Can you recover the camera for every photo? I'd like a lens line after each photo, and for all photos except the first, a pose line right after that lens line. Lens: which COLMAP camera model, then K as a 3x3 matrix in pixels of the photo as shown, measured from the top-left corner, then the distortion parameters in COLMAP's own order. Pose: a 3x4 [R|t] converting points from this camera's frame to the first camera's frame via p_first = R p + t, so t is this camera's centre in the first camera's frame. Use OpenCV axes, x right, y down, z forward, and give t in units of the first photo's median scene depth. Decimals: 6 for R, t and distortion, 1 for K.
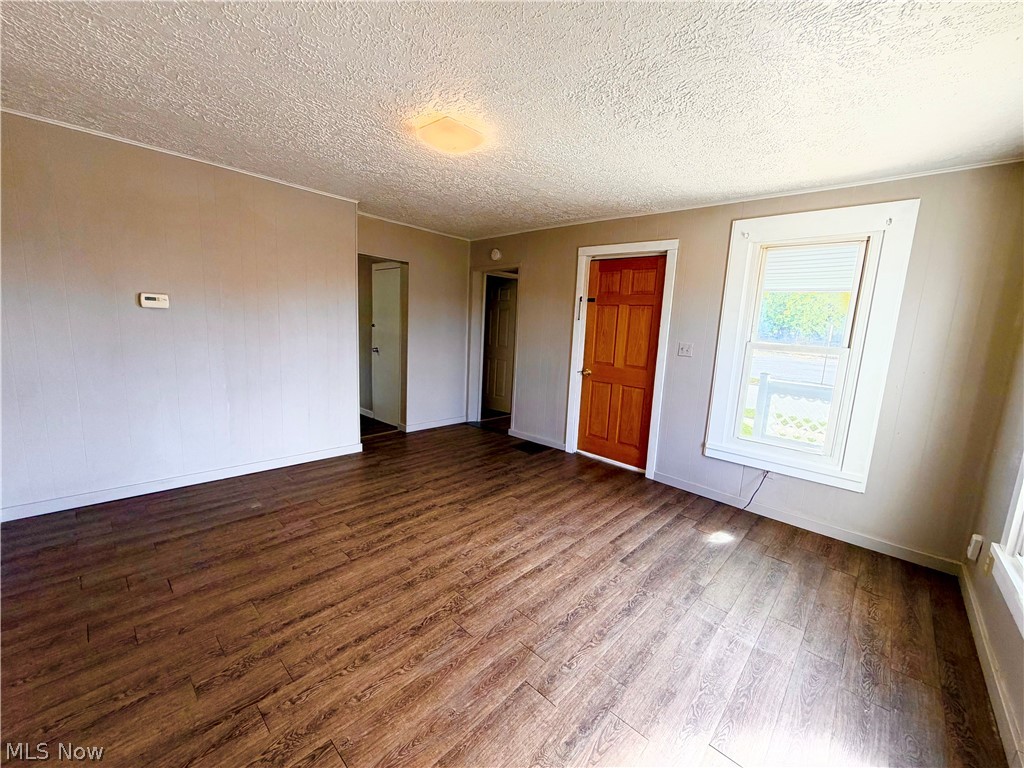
lens RADIAL K [[403.1, 0, 512.0], [0, 403.1, 379.6], [0, 0, 1]] dist [0.000192, 0.000101]
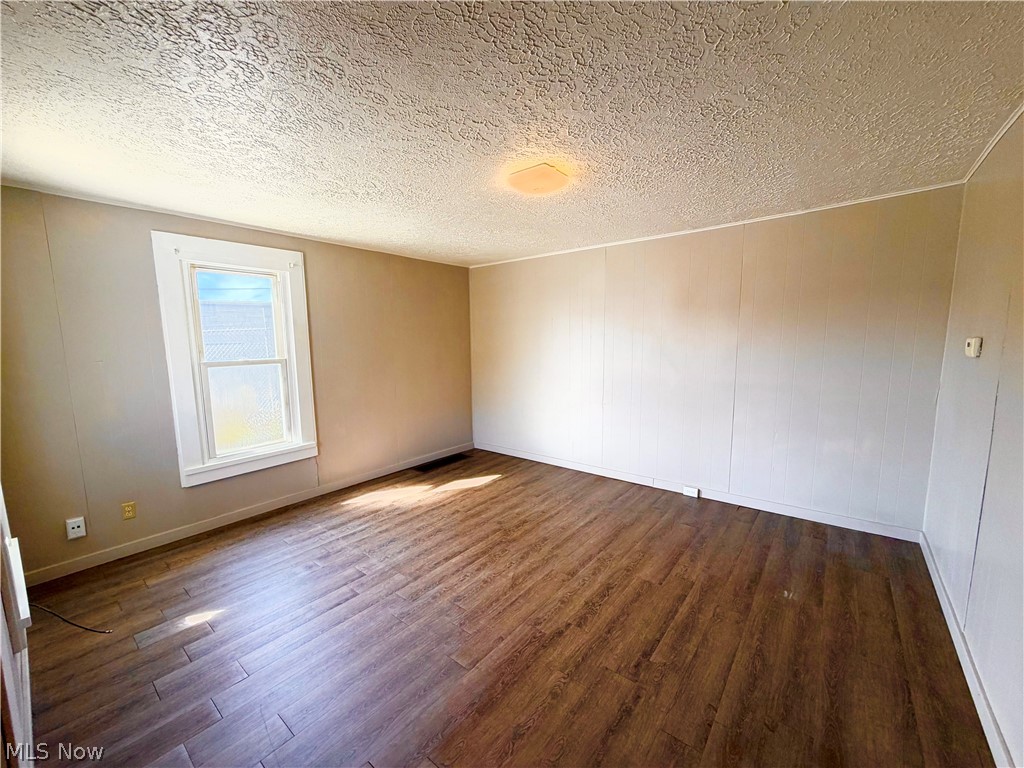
lens RADIAL K [[403.1, 0, 507.3], [0, 403.1, 385.4], [0, 0, 1]] dist [0.000192, 0.000101]
pose [[-0.997205, -0.028360, -0.069116, -0.013047], [-0.045470, 0.964456, 0.260301, -0.322015], [0.059277, 0.262716, -0.963051, 1.935702]]
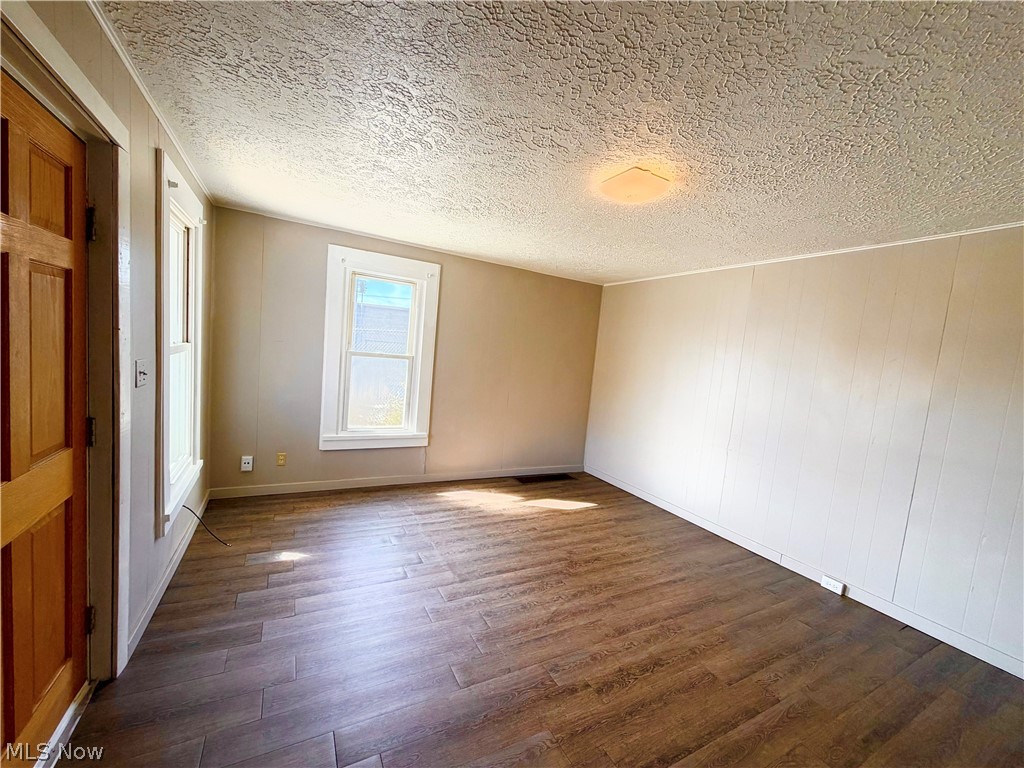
lens RADIAL K [[403.1, 0, 512.0], [0, 403.1, 385.9], [0, 0, 1]] dist [0.000192, 0.000101]
pose [[-0.937109, -0.162853, 0.308715, -0.228251], [-0.089234, 0.966869, 0.239169, -0.313461], [-0.337436, 0.196580, -0.920594, 1.873660]]
